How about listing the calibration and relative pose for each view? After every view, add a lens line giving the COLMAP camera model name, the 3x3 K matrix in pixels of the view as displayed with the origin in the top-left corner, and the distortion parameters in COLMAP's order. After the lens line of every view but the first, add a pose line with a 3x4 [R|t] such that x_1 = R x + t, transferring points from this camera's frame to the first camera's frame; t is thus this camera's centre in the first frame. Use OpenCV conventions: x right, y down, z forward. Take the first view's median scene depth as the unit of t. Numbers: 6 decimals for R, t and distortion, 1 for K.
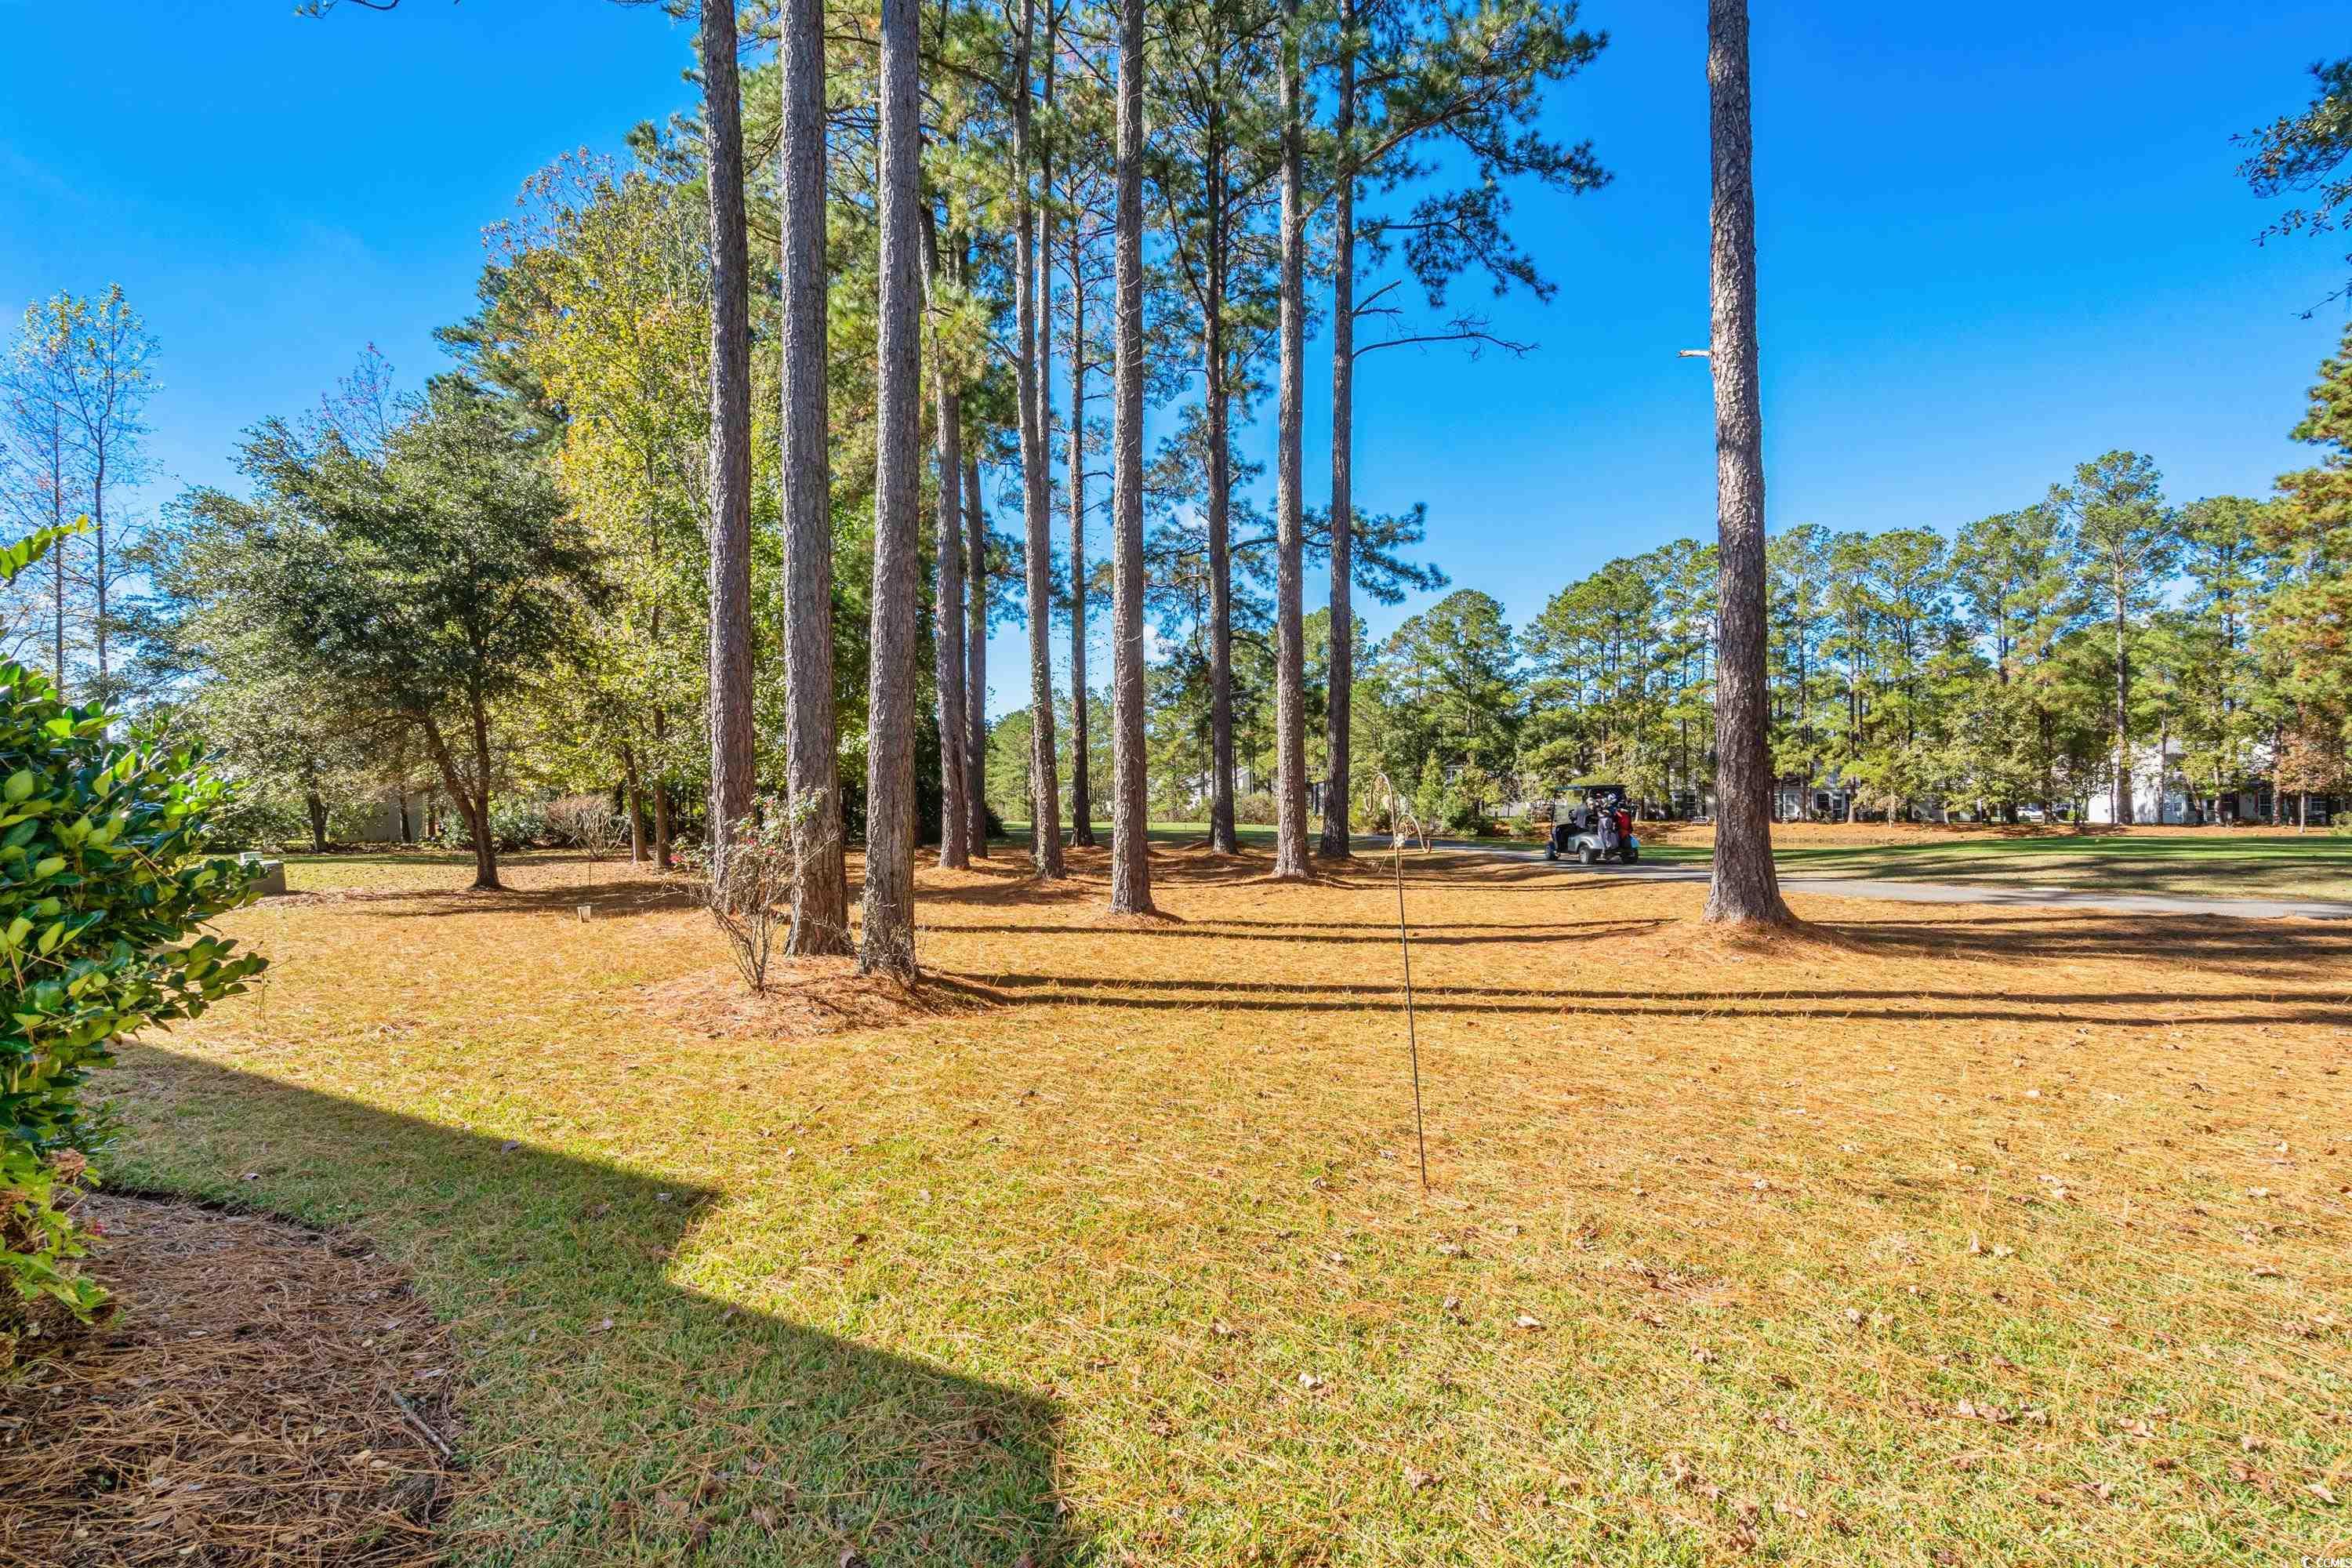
lens RADIAL K [[1063.1, 0, 1113.8], [0, 1063.1, 794.1], [0, 0, 1]] dist [0.000594, 0.001301]
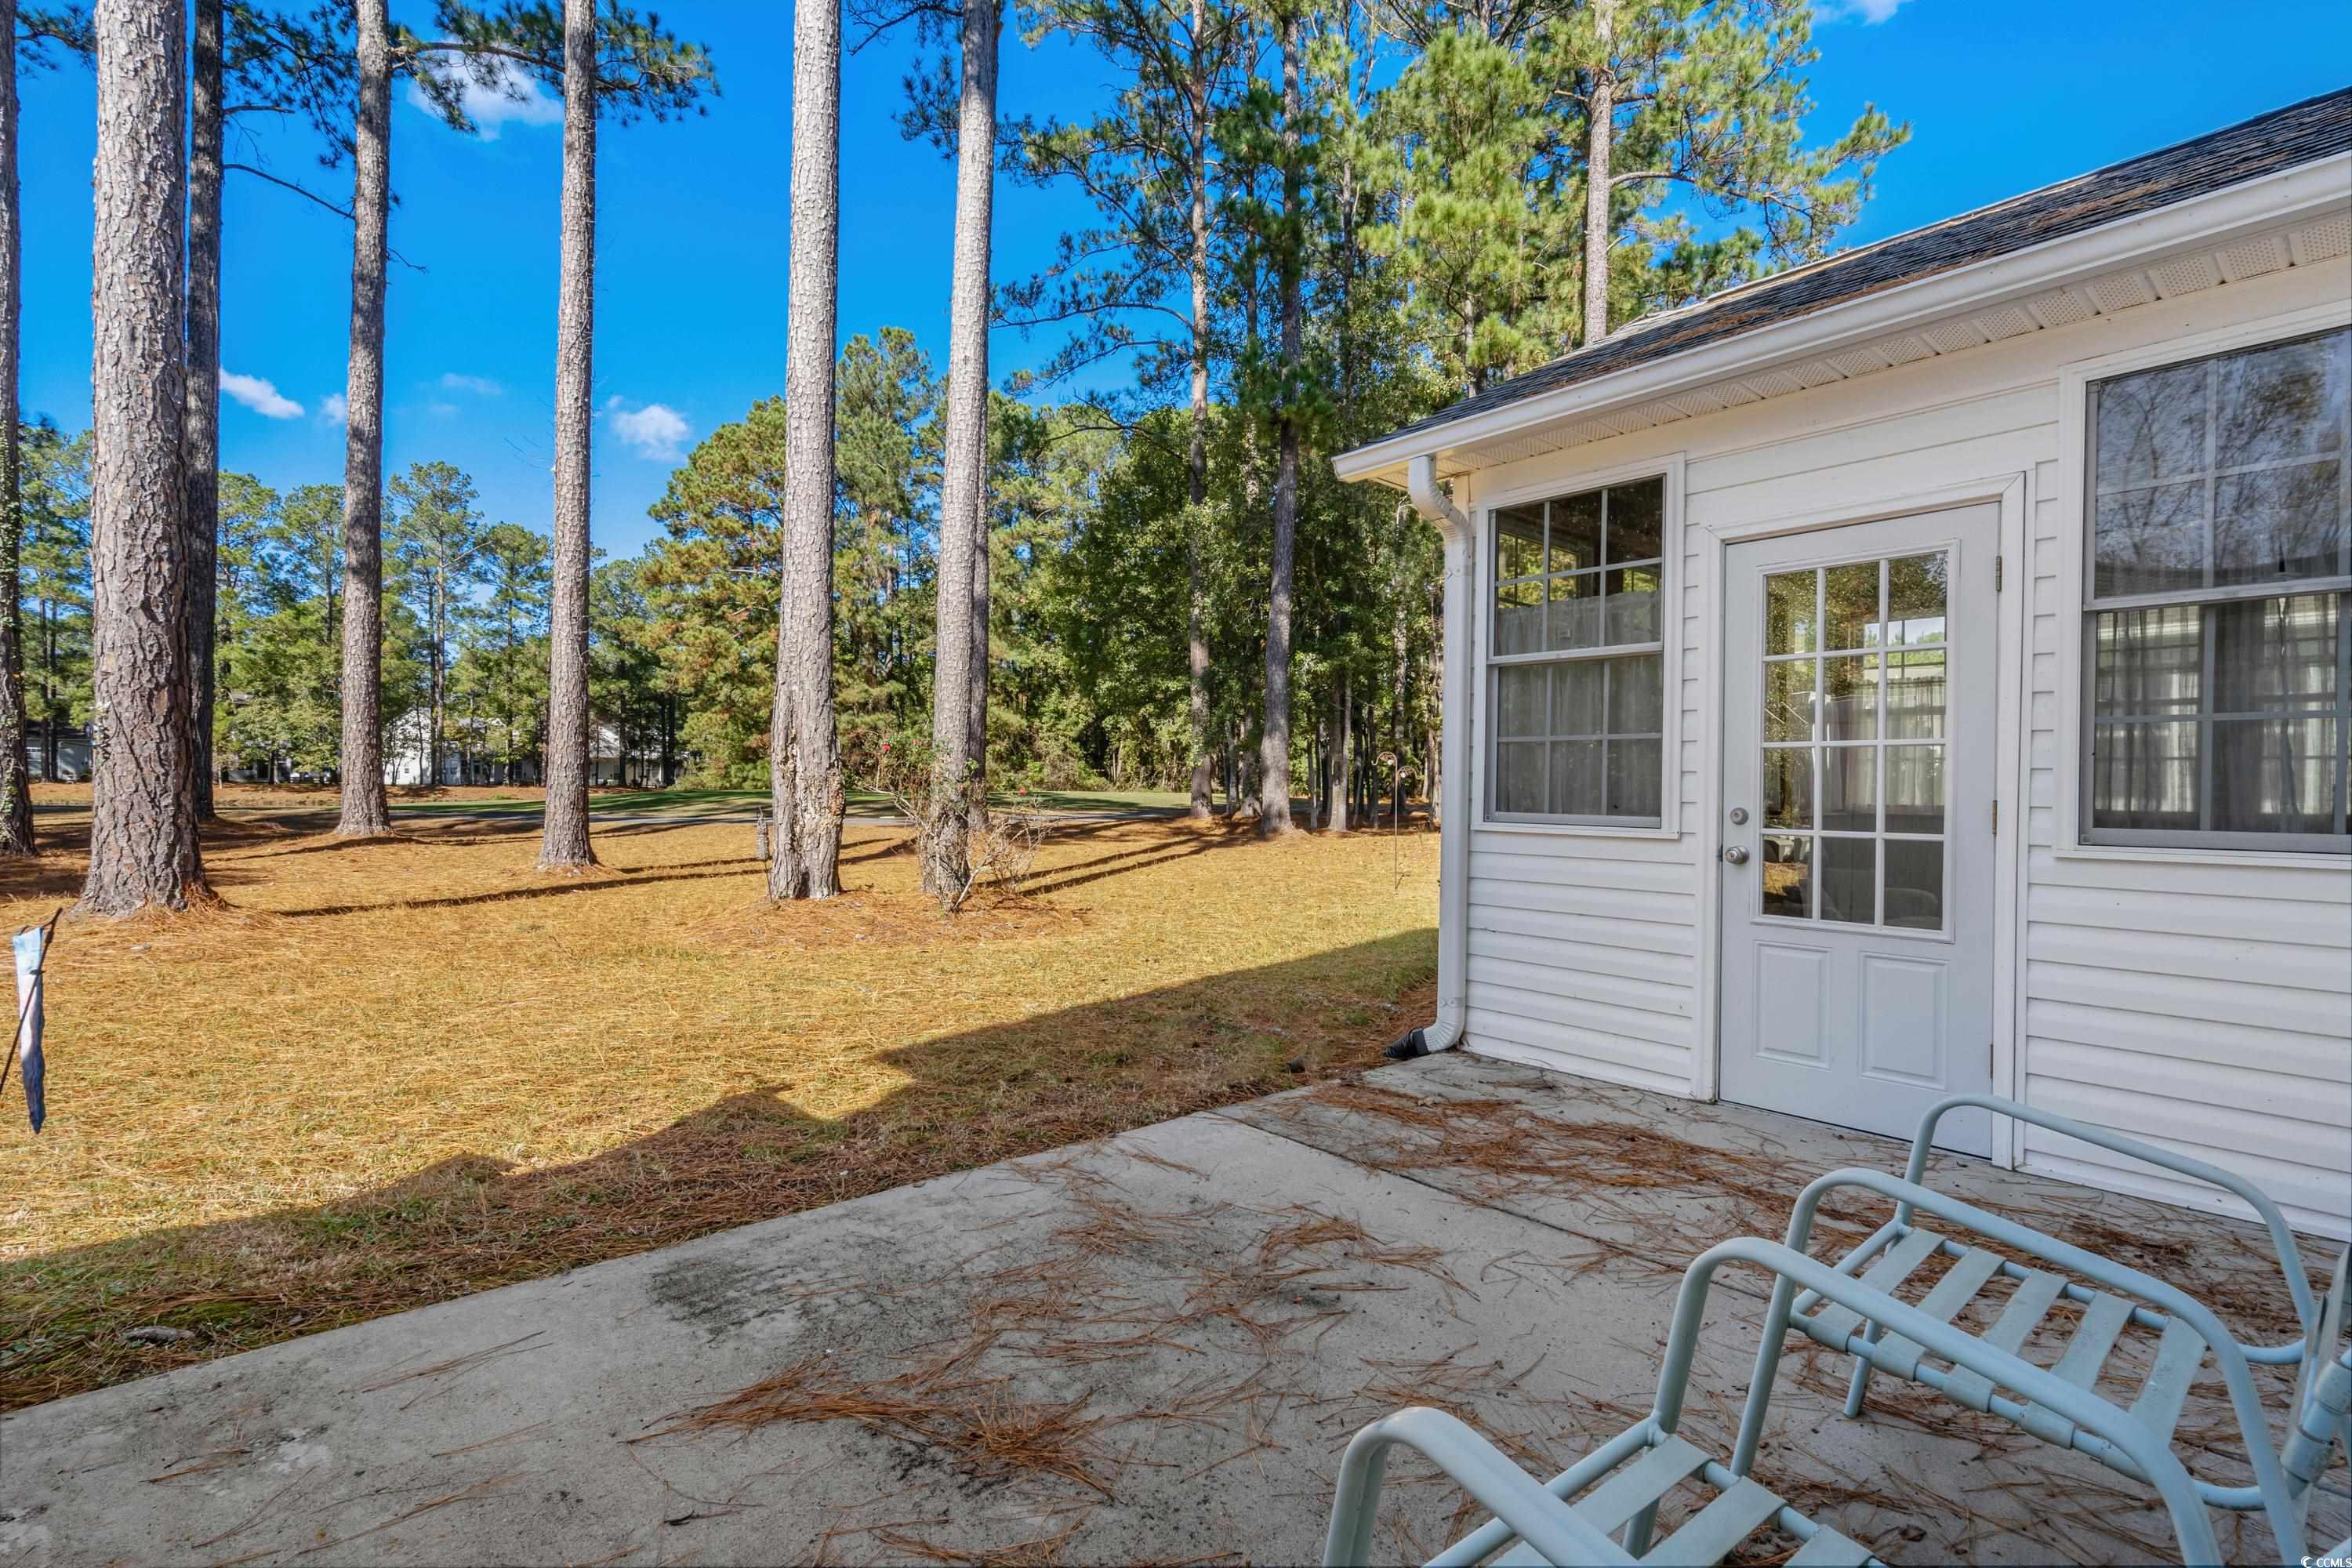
lens RADIAL K [[1063.1, 0, 1181.6], [0, 1063.1, 794.7], [0, 0, 1]] dist [0.000594, 0.001301]
pose [[0.127333, -0.008670, 0.991822, -0.300228], [-0.027084, 0.999559, 0.012214, 0.008923], [-0.991490, -0.028418, 0.127042, 0.137850]]
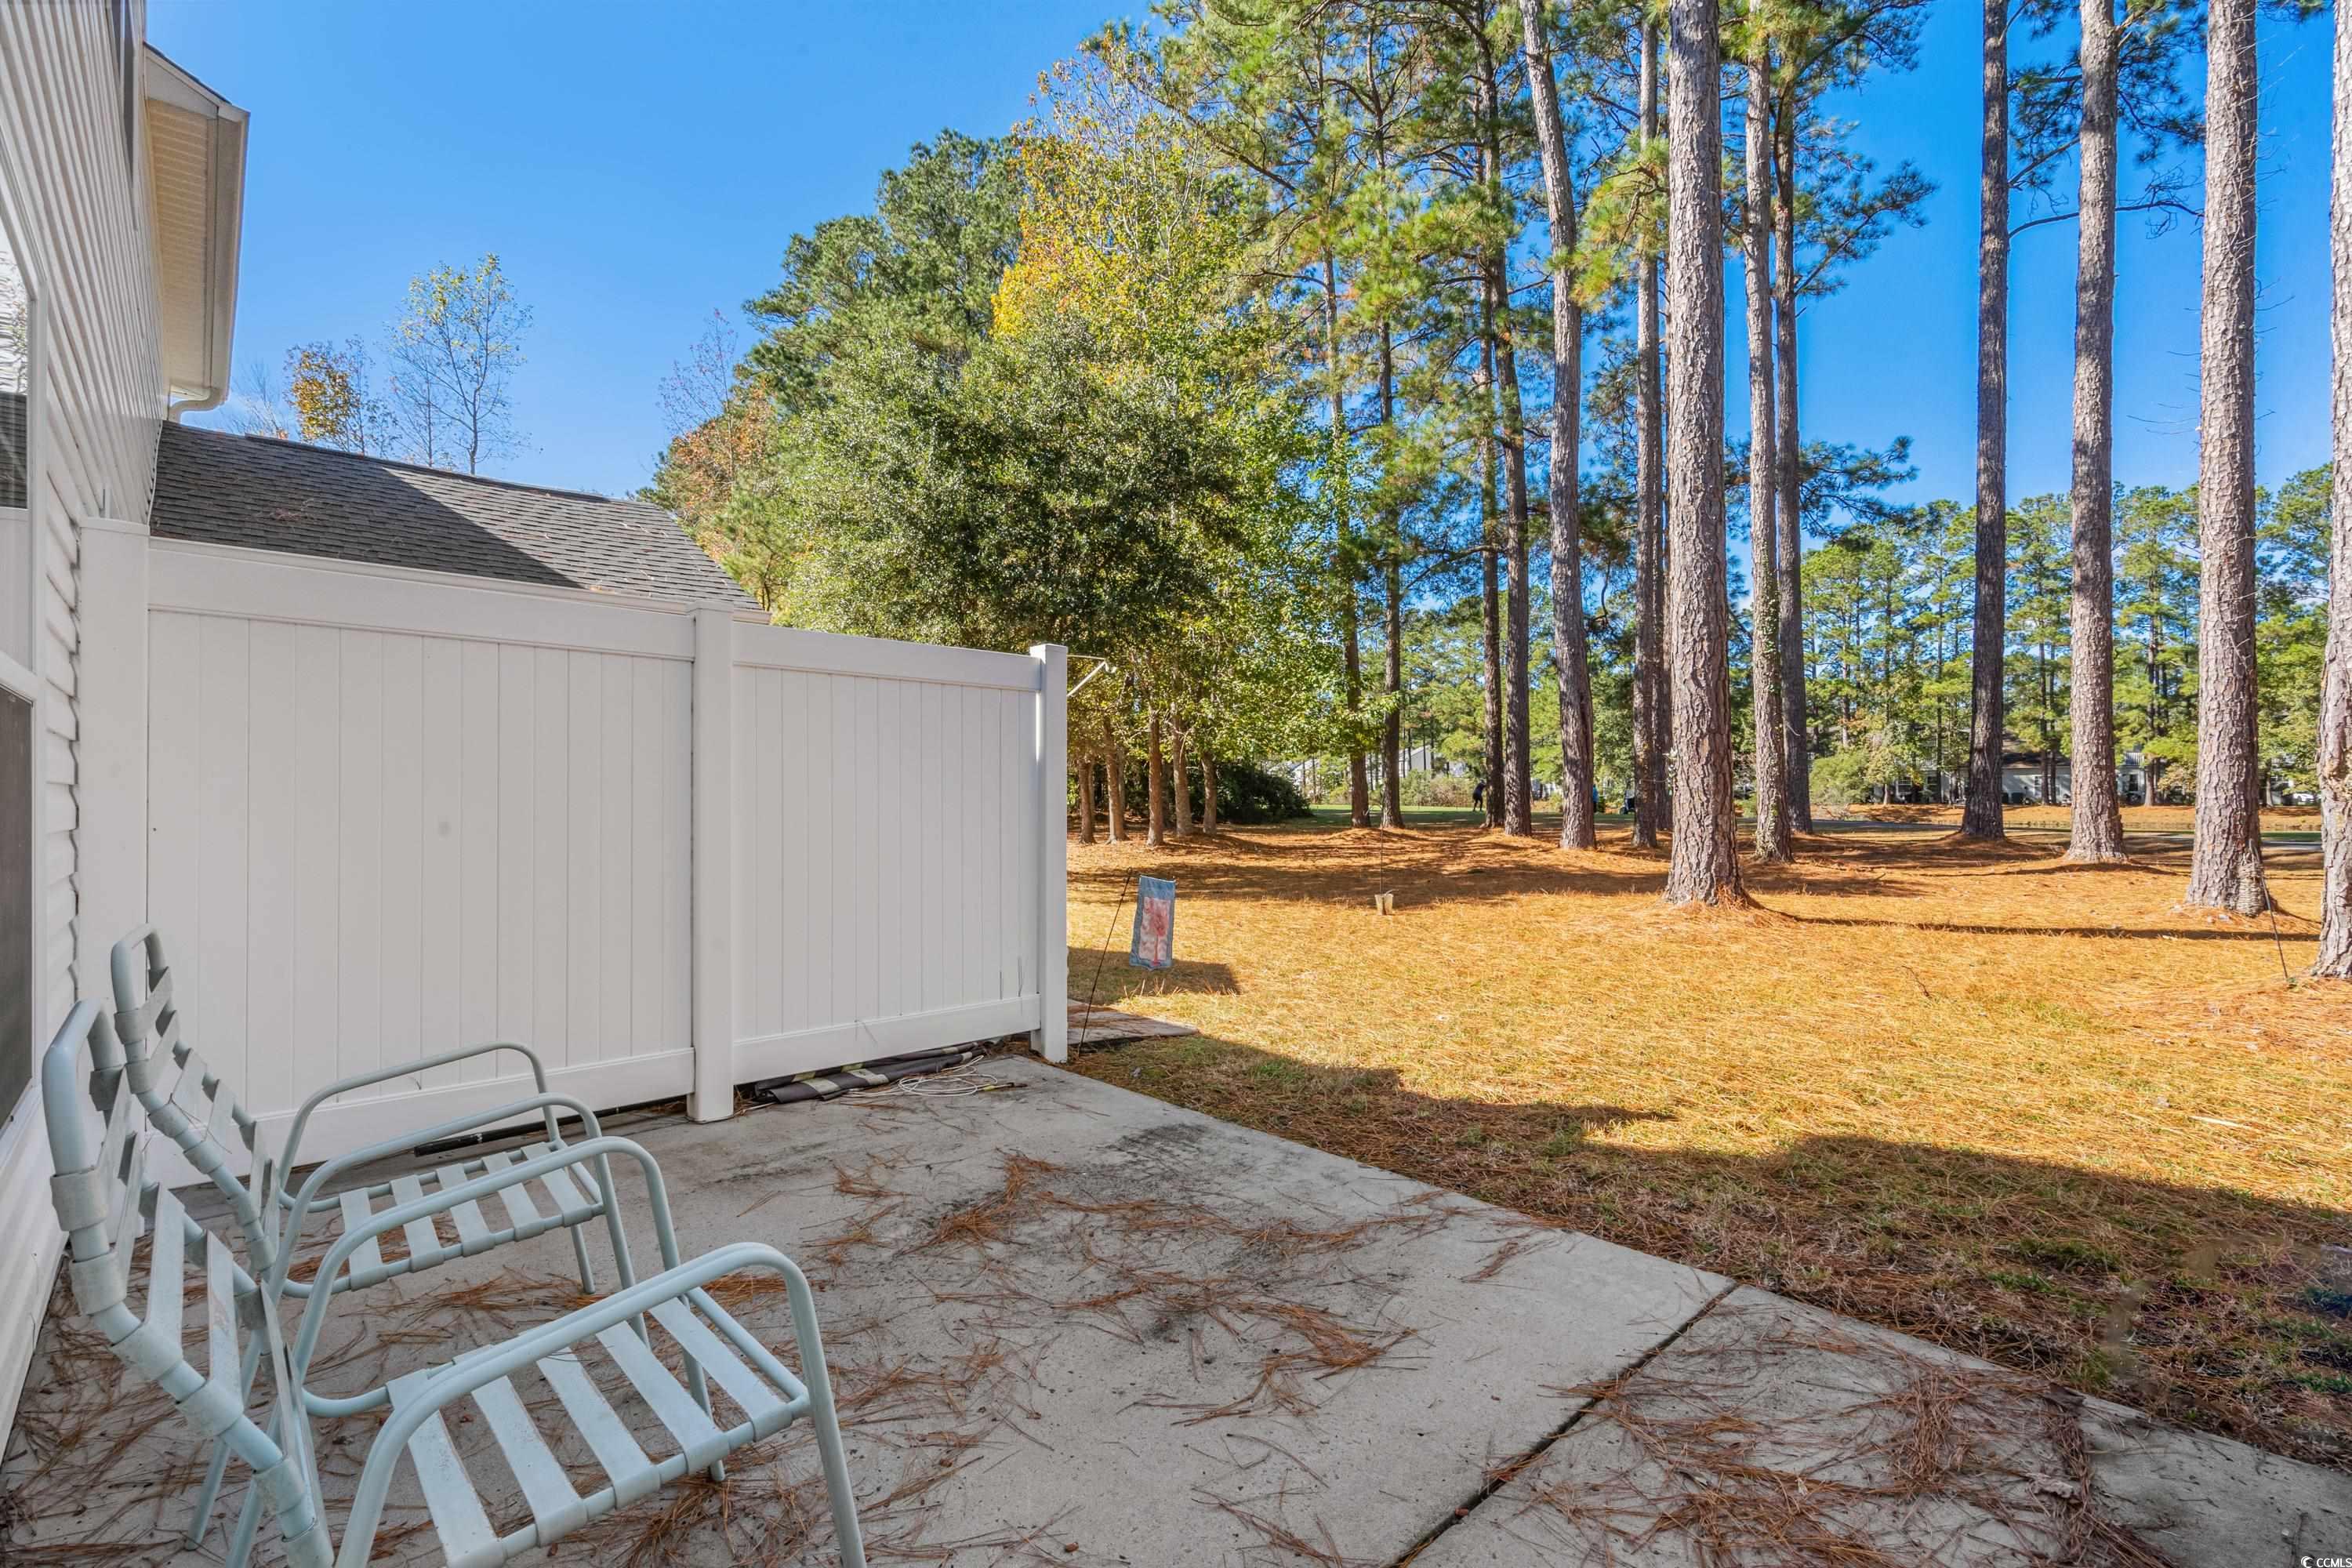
lens RADIAL K [[1063.1, 0, 1173.3], [0, 1063.1, 790.2], [0, 0, 1]] dist [0.000594, 0.001301]
pose [[0.996502, -0.002363, -0.083532, -0.229544], [0.003185, 0.999948, 0.009708, 0.006784], [0.083504, -0.009940, 0.996458, 0.073145]]
